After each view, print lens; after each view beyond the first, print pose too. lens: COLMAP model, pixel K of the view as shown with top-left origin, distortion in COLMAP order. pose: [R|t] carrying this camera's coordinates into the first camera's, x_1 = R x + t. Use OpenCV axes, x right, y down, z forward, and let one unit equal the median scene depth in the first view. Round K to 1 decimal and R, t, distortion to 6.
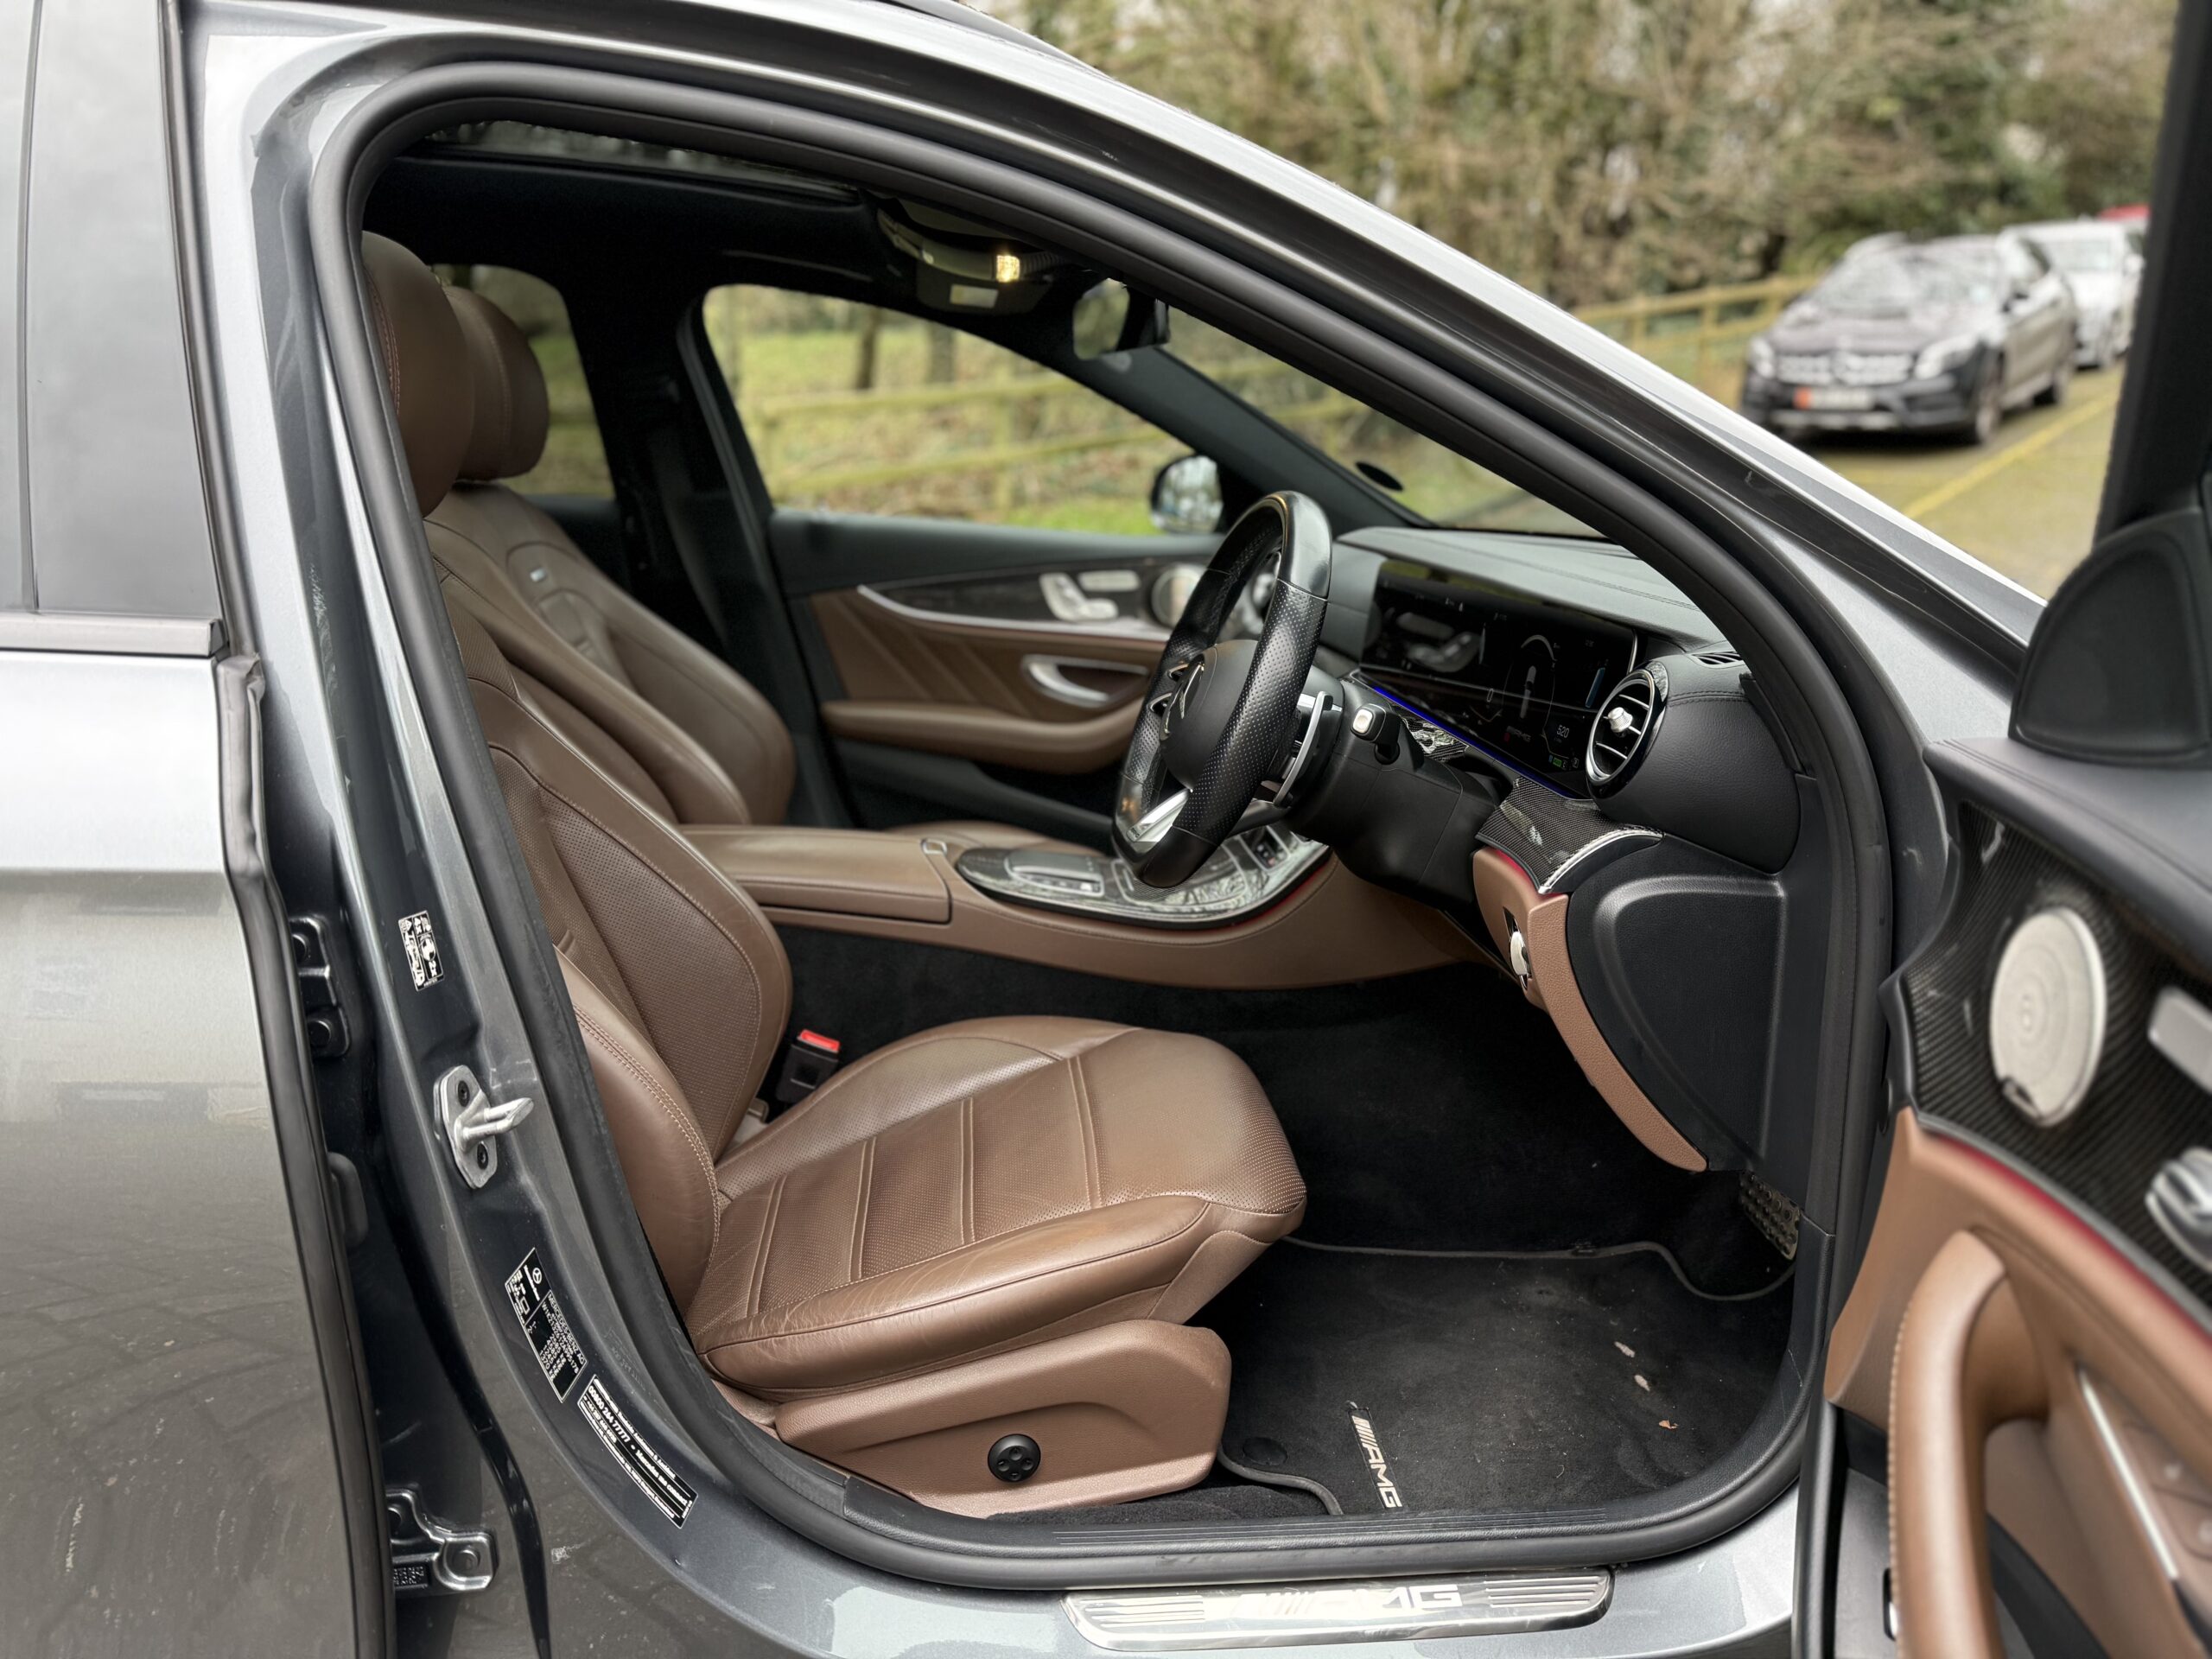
lens RADIAL K [[1559.7, 0, 1106.0], [0, 1559.7, 829.5], [0, 0, 1]] dist [-0.001788, -0.000013]
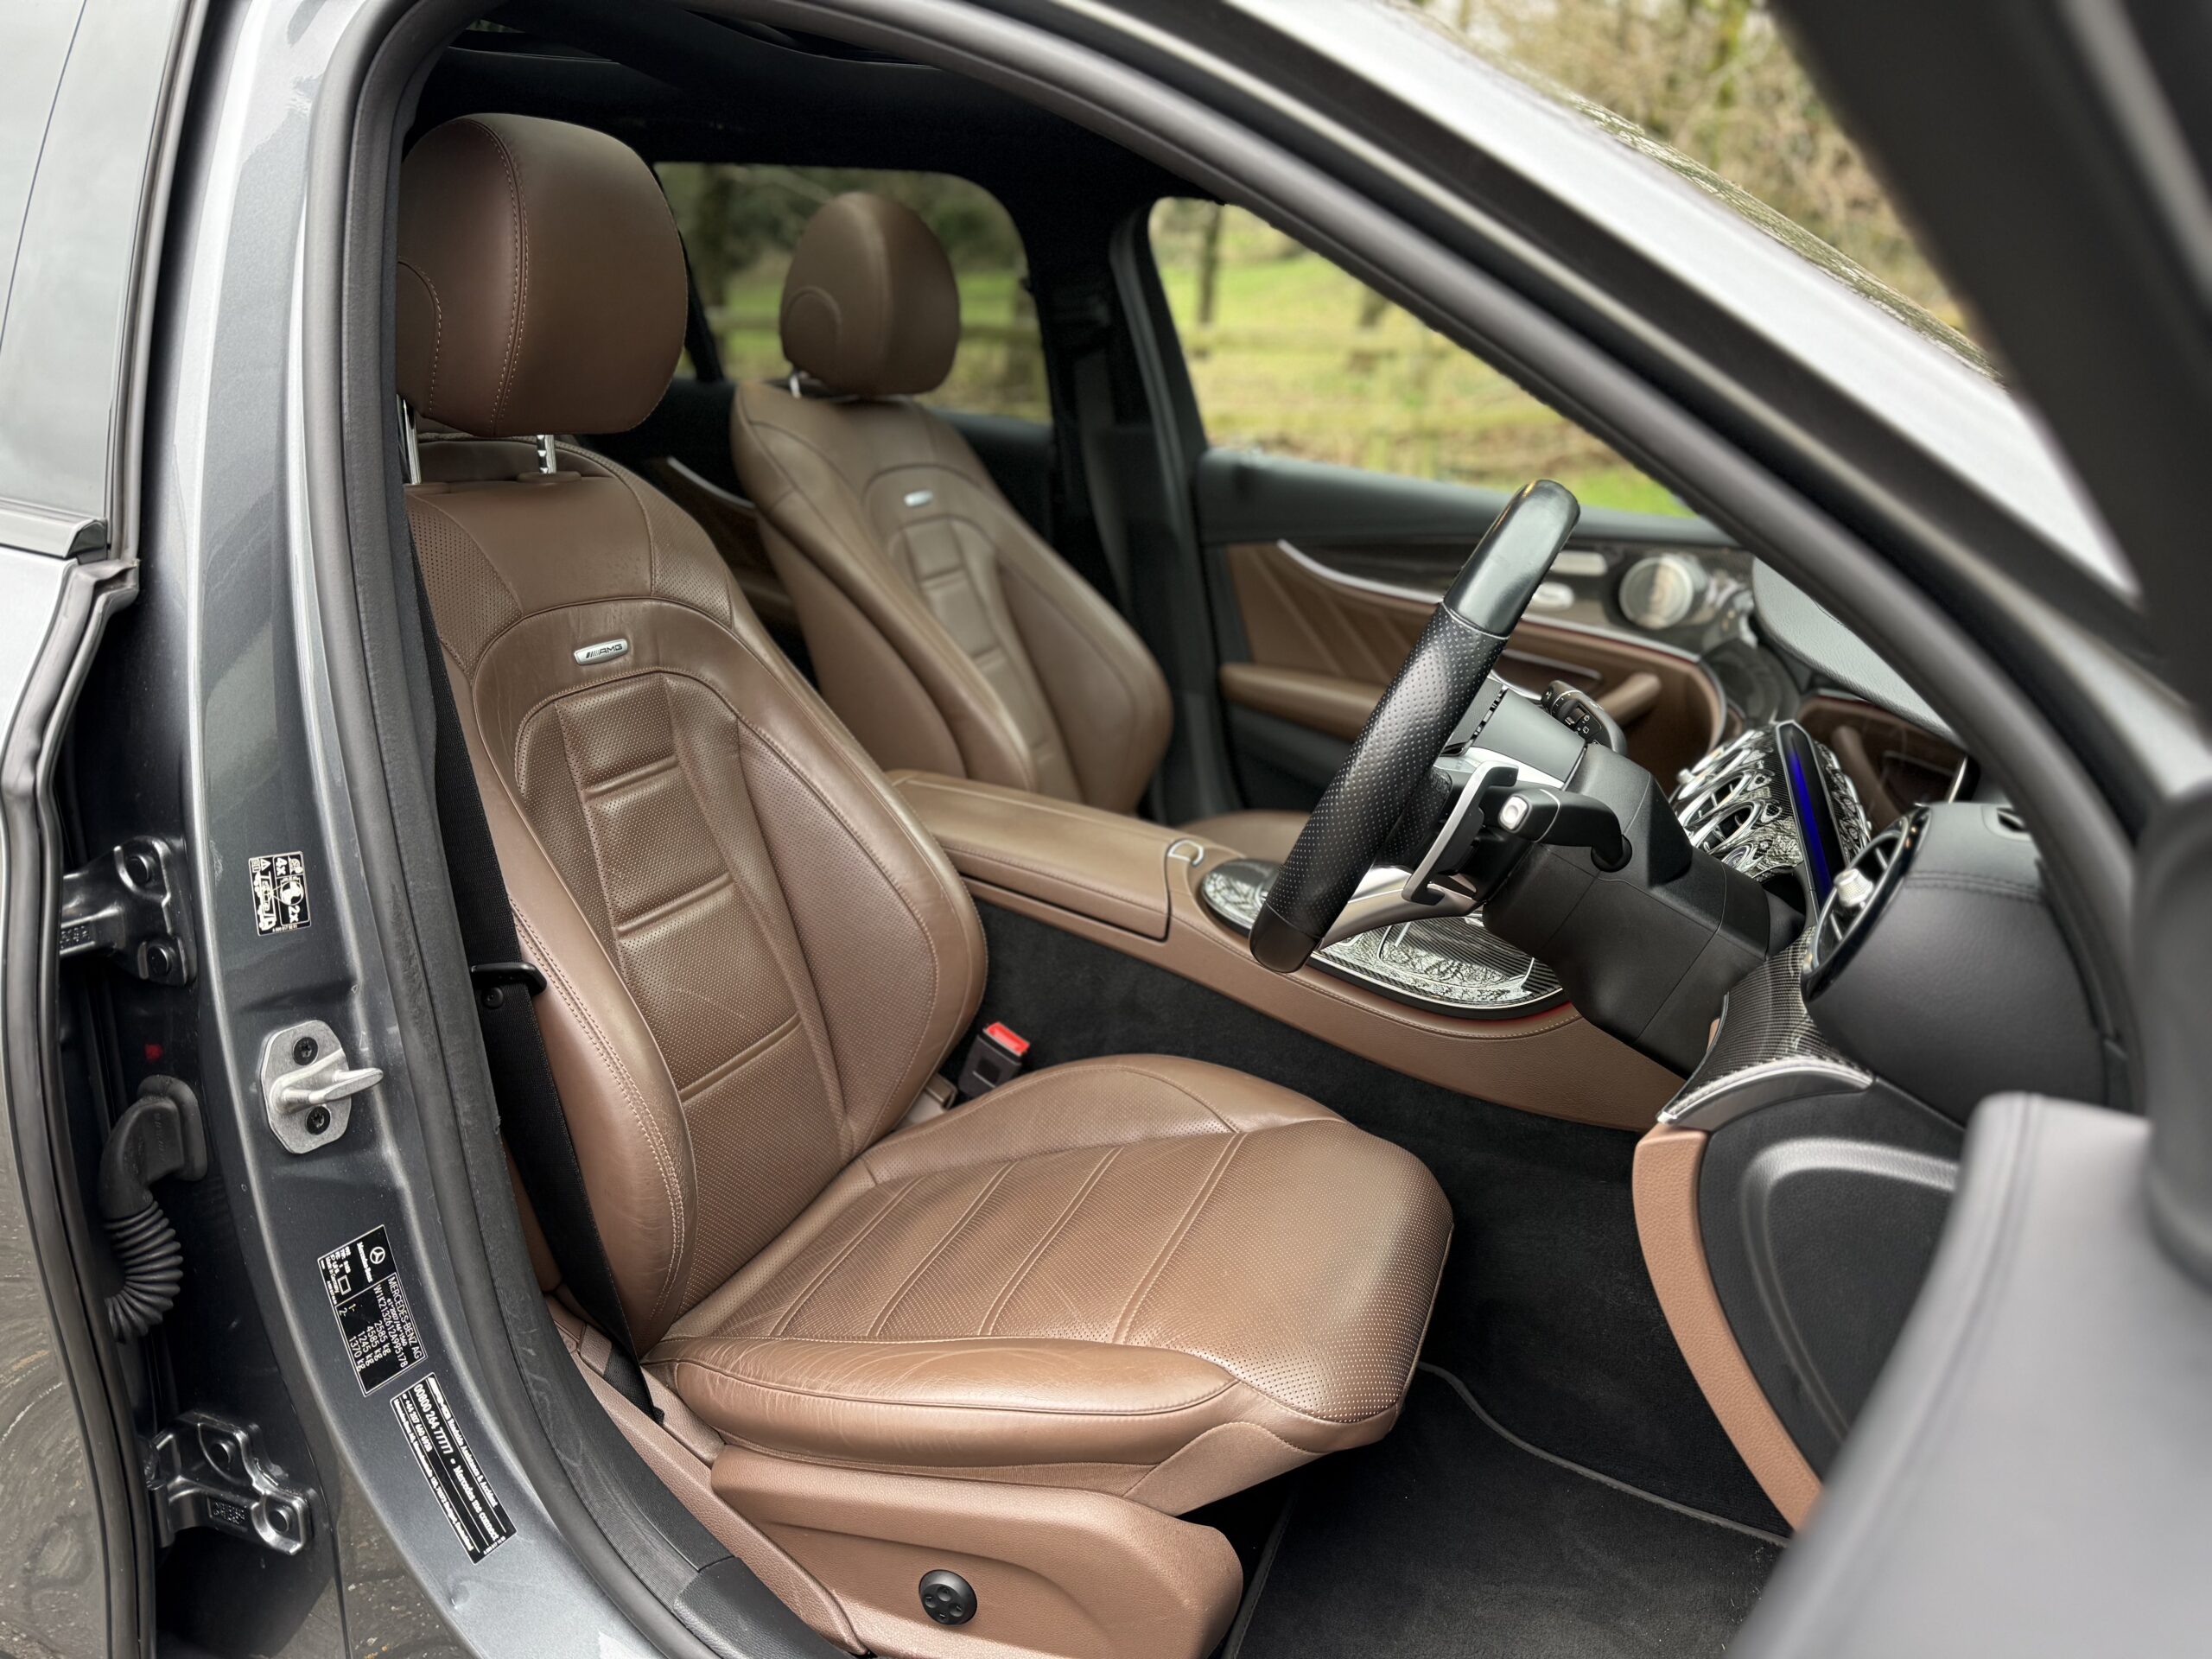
lens RADIAL K [[1548.8, 0, 1101.2], [0, 1548.8, 825.4], [0, 0, 1]] dist [0.005740, -0.003310]
pose [[0.895072, 0.178407, -0.408676, 0.239087], [-0.162212, 0.983957, 0.074272, -0.071015], [0.415370, -0.000187, 0.909652, 0.226212]]
